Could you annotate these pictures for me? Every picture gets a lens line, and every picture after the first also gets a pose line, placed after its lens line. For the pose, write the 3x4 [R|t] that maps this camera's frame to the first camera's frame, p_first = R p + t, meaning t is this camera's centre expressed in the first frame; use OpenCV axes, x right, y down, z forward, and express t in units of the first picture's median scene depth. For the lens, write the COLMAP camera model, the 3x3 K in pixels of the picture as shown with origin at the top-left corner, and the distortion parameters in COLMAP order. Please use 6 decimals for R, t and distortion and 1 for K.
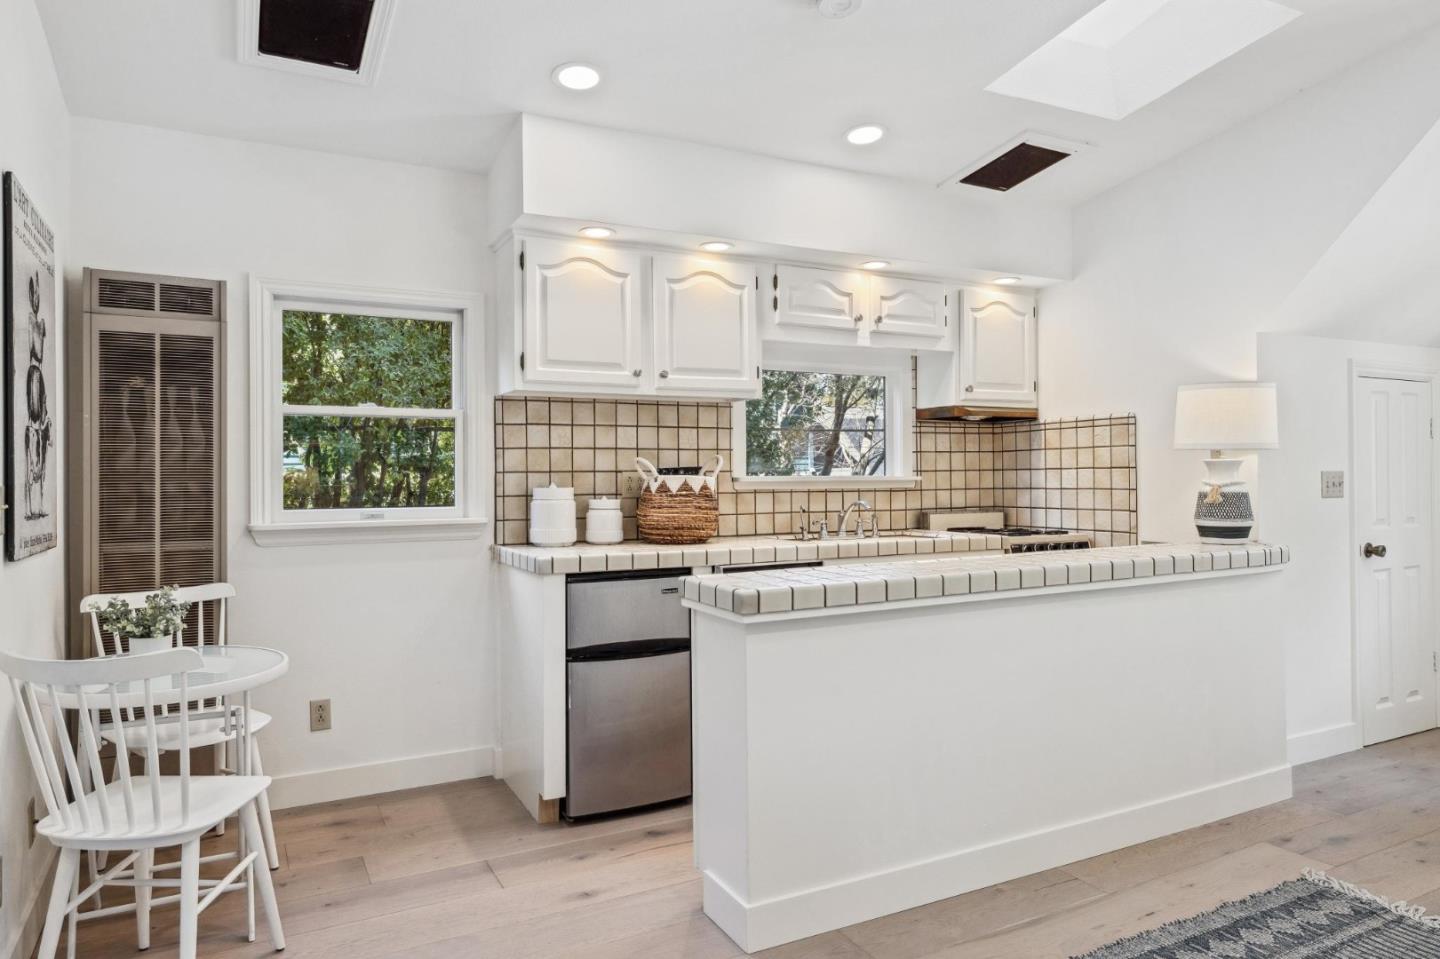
lens RADIAL K [[898.4, 0, 717.1], [0, 898.4, 480.9], [0, 0, 1]] dist [-0.007782, 0.002398]
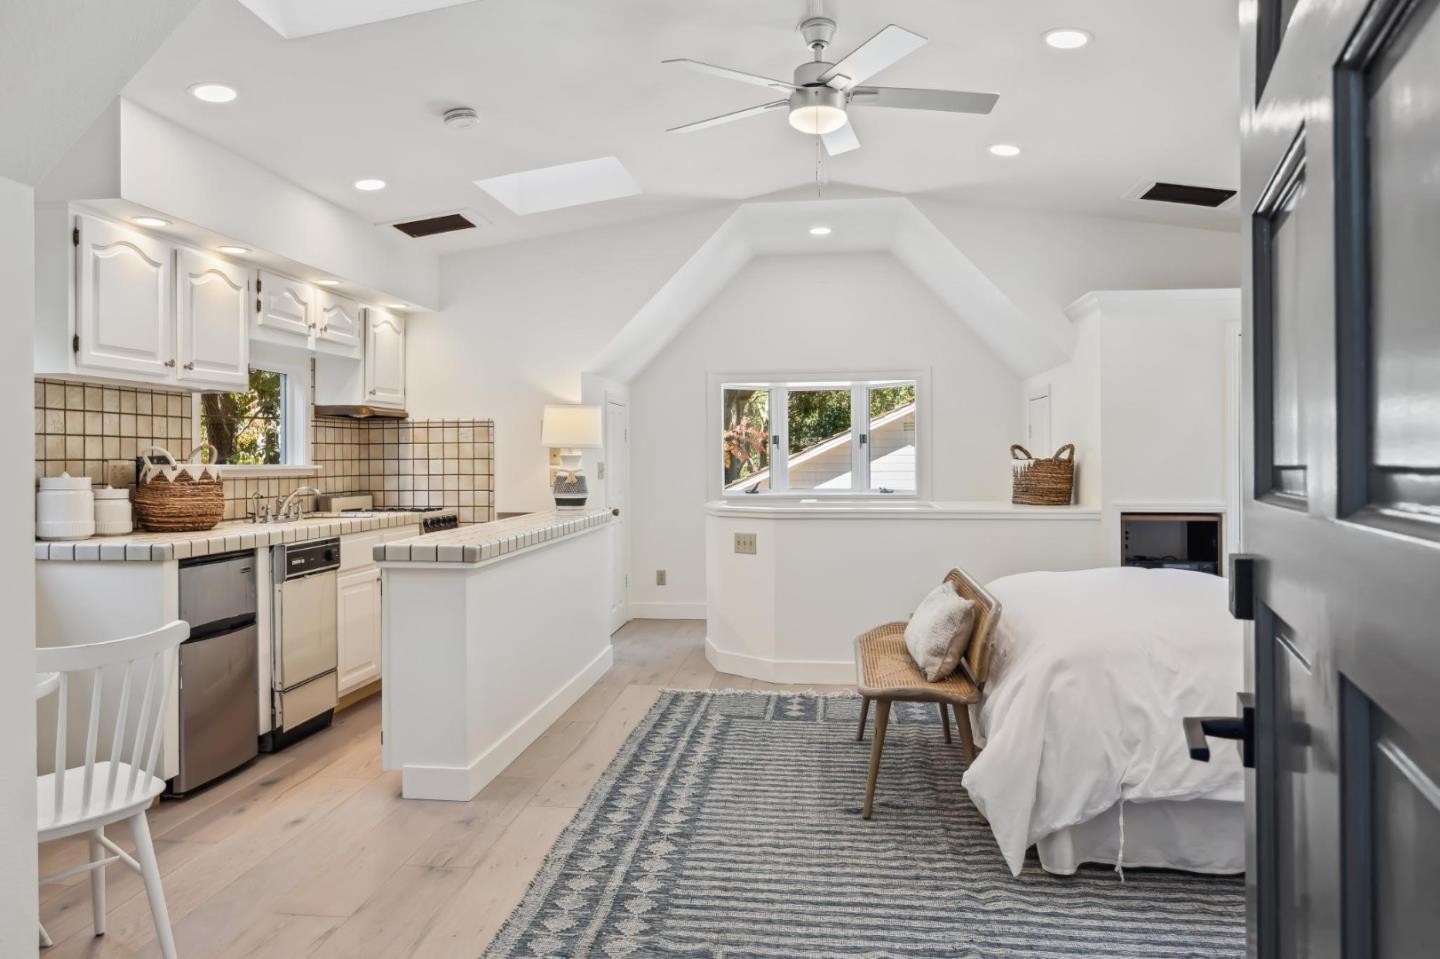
lens RADIAL K [[898.4, 0, 729.1], [0, 898.4, 470.3], [0, 0, 1]] dist [-0.007782, 0.002398]
pose [[0.573337, -0.003407, 0.819312, -0.498017], [0.002113, 0.999994, 0.002680, -0.000510], [-0.819317, 0.000195, 0.573341, -0.087509]]
